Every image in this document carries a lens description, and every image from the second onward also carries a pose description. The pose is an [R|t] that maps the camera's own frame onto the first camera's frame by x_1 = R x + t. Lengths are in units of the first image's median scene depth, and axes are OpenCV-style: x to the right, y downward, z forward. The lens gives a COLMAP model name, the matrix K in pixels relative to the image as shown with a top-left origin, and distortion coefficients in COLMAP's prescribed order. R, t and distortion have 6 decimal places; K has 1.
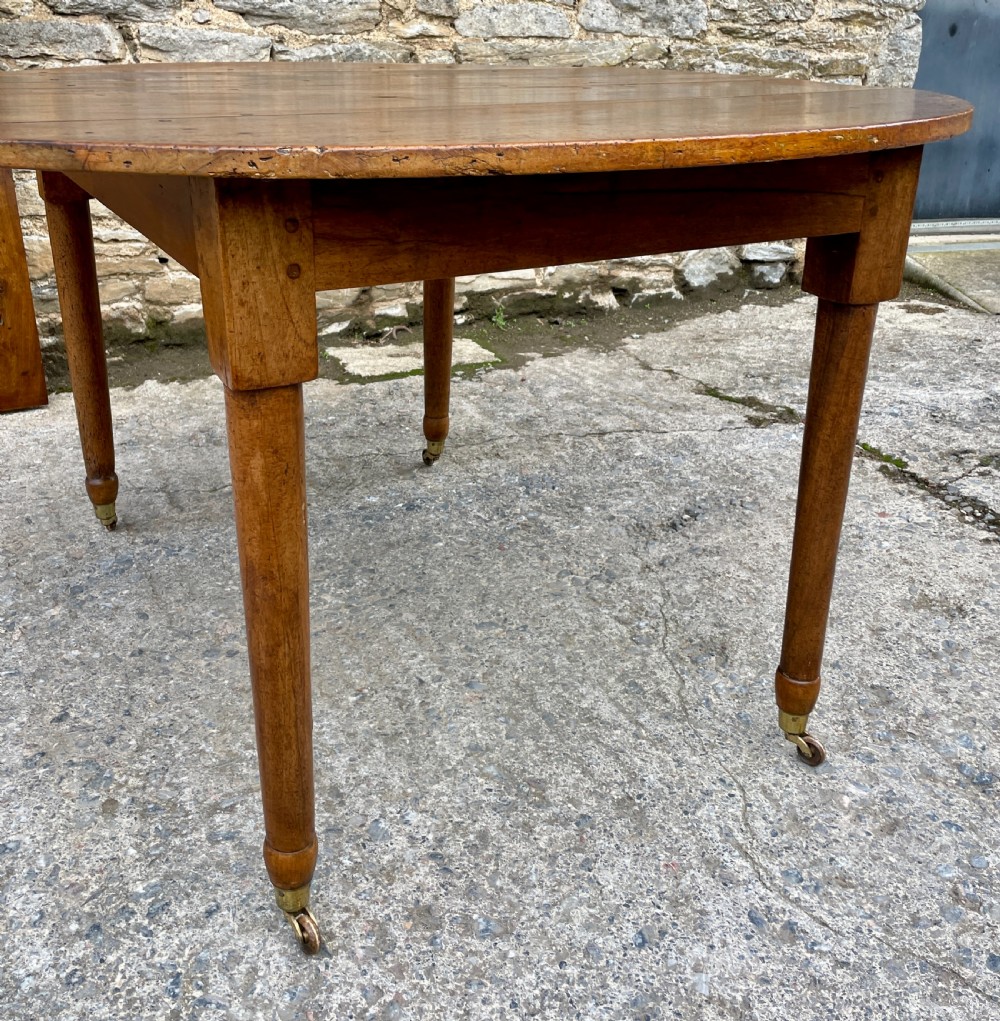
lens RADIAL K [[1091.0, 0, 462.4], [0, 1091.0, 409.6], [0, 0, 1]] dist [0.091750, -0.131412]
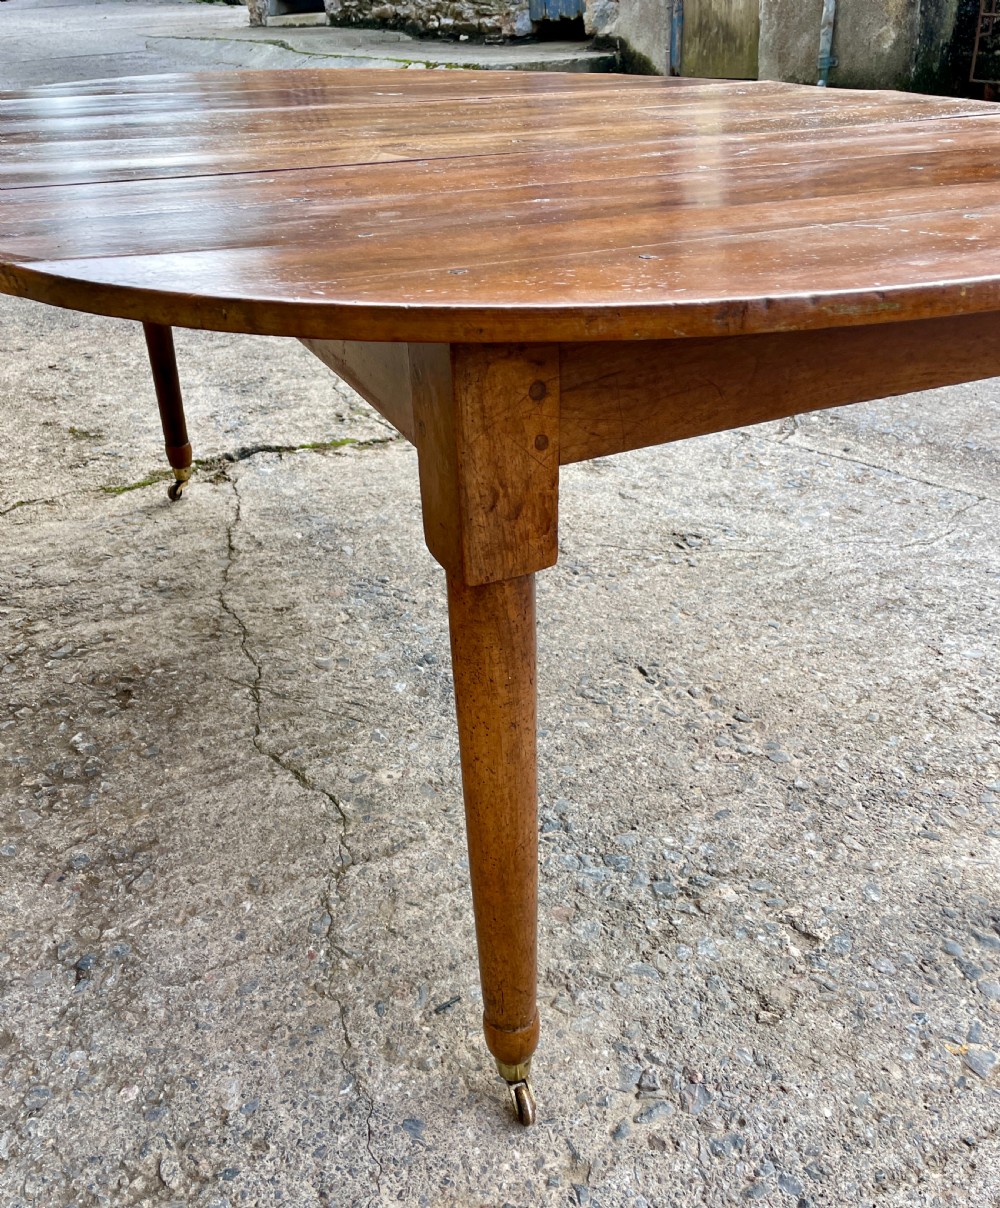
lens RADIAL K [[1085.4, 0, 491.7], [0, 1085.4, 650.8], [0, 0, 1]] dist [0.102966, -0.150593]
pose [[-0.001223, -0.523831, 0.851822, -0.577299], [0.339339, 0.801061, 0.493103, -0.239840], [-0.940663, 0.289659, 0.176776, 0.599692]]
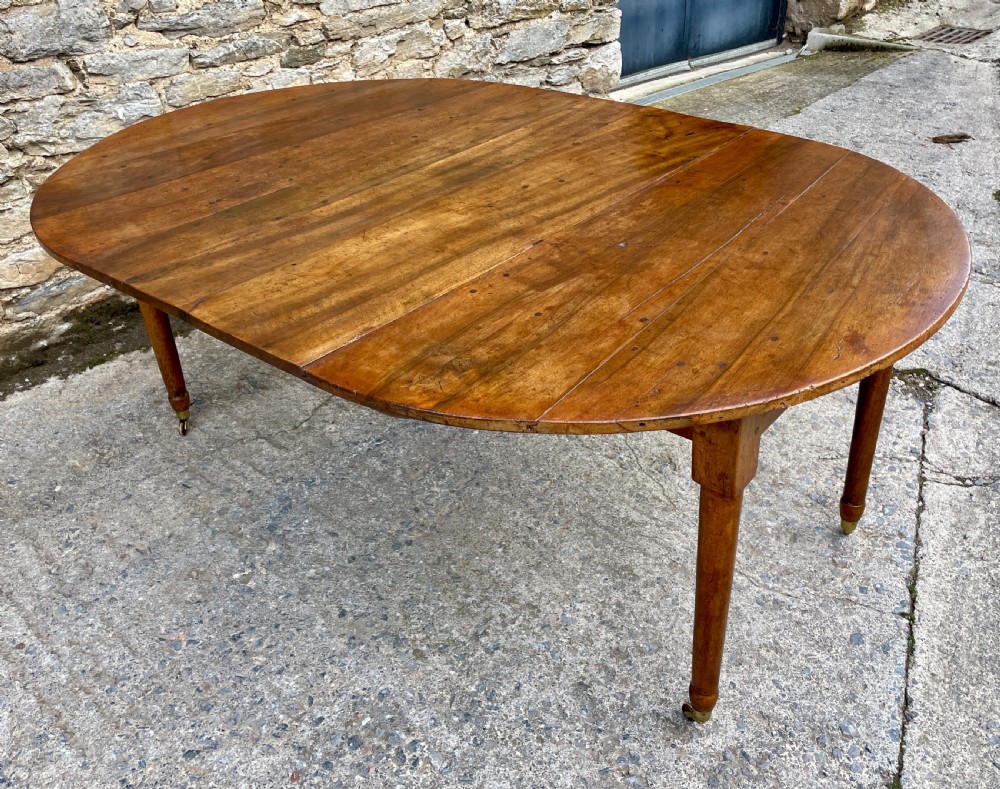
lens RADIAL K [[920.7, 0, 522.1], [0, 920.7, 383.7], [0, 0, 1]] dist [0.093117, -0.125961]
pose [[0.924119, -0.235812, 0.300661, -0.236277], [0.163635, 0.955283, 0.246290, -0.179079], [-0.345294, -0.178403, 0.921382, -0.156150]]
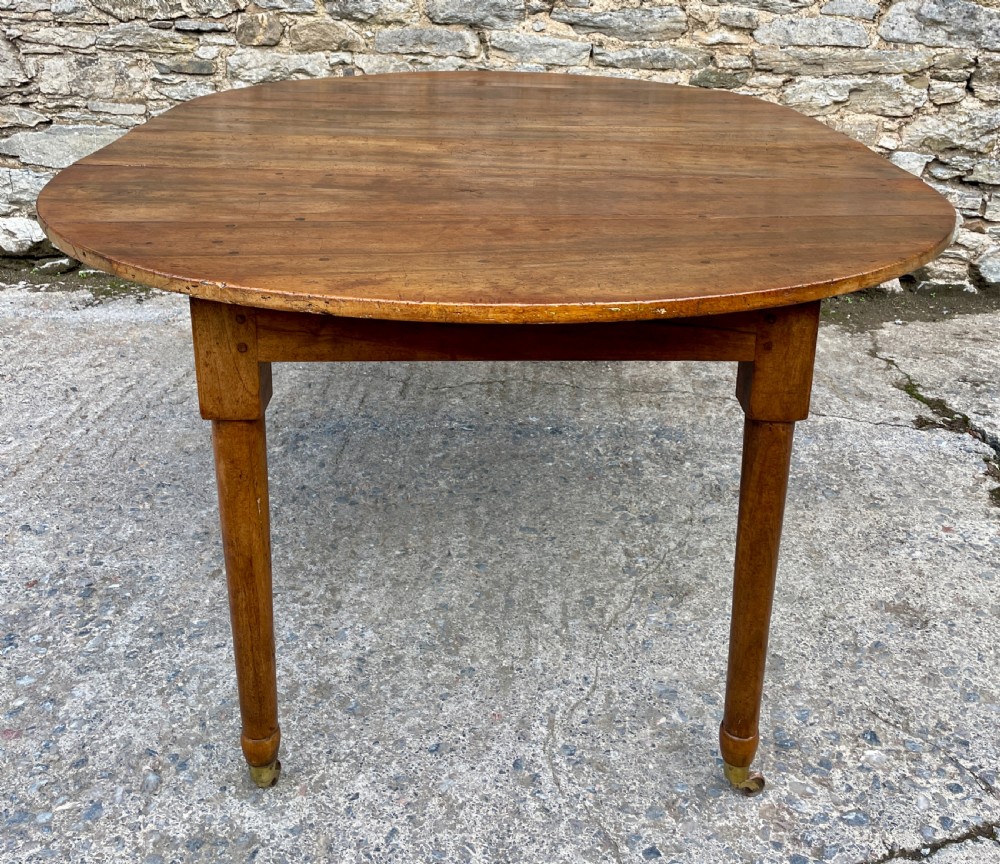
lens RADIAL K [[1049.0, 0, 518.6], [0, 1049.0, 271.4], [0, 0, 1]] dist [0.090420, -0.132695]
pose [[0.894343, 0.144547, -0.423386, 0.307477], [-0.160154, 0.987091, -0.001304, -0.065810], [0.417732, 0.068974, 0.905948, -0.112006]]
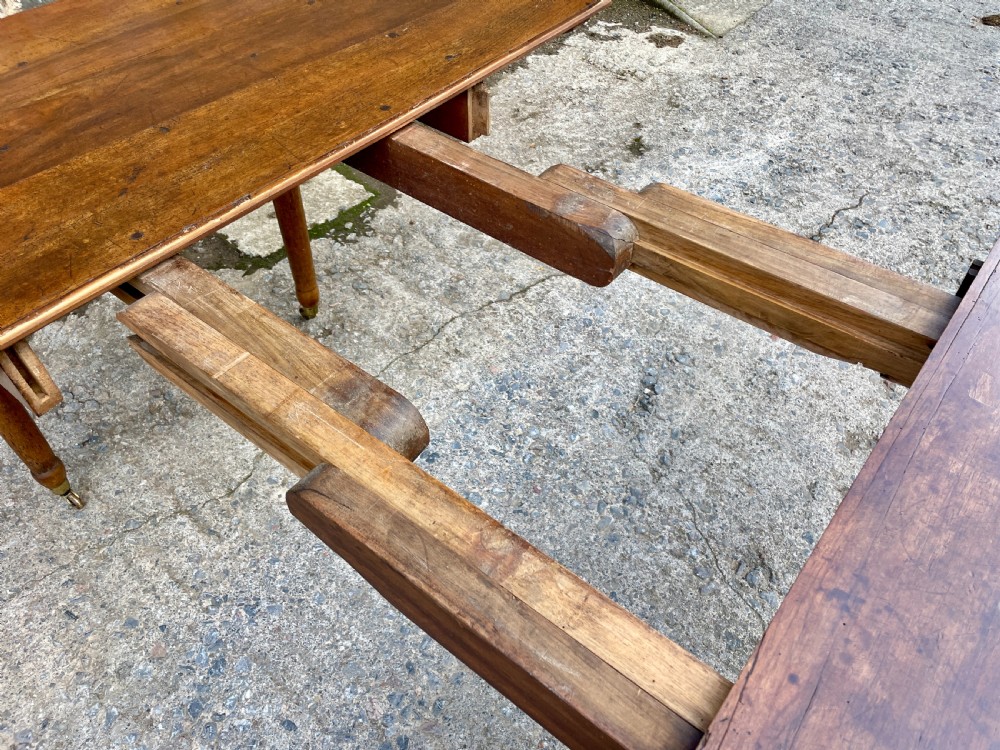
lens RADIAL K [[756.5, 0, 503.4], [0, 756.5, 378.5], [0, 0, 1]] dist [0.087516, -0.119910]
pose [[0.907807, -0.309751, 0.282739, -0.128298], [0.145103, 0.864511, 0.481213, -0.252817], [-0.393487, -0.395822, 0.829755, 0.274907]]
